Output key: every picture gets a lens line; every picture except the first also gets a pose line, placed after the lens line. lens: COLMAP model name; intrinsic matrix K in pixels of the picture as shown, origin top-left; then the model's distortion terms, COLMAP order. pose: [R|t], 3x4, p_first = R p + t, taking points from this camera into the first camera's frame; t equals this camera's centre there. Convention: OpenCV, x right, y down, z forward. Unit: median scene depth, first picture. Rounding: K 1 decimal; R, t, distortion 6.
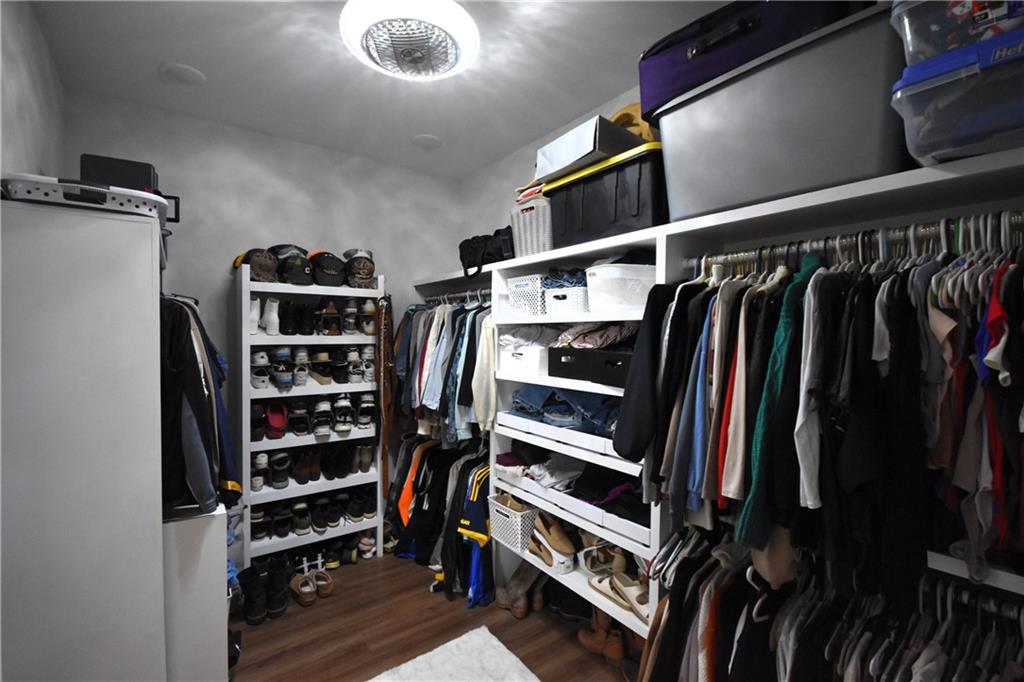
lens RADIAL K [[451.7, 0, 508.1], [0, 451.7, 343.0], [0, 0, 1]] dist [0.023058, -0.019039]
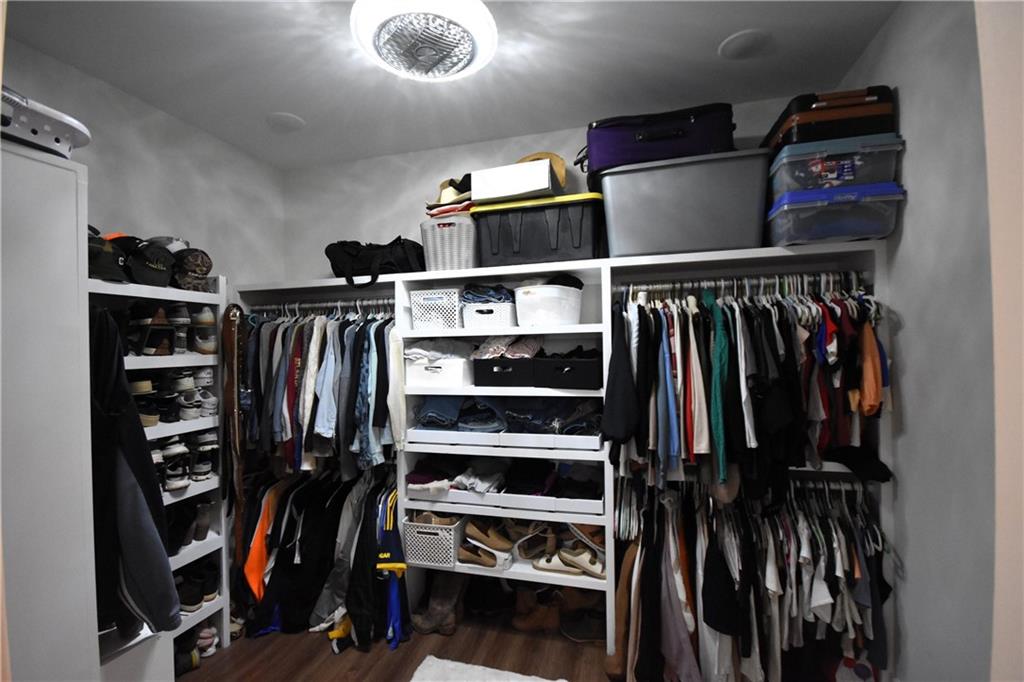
lens RADIAL K [[451.7, 0, 508.1], [0, 451.7, 343.0], [0, 0, 1]] dist [0.023058, -0.019039]
pose [[0.783239, -0.014563, 0.621550, -0.465091], [0.035341, 0.999152, -0.021124, -0.002396], [-0.620715, 0.038512, 0.783090, 0.119694]]
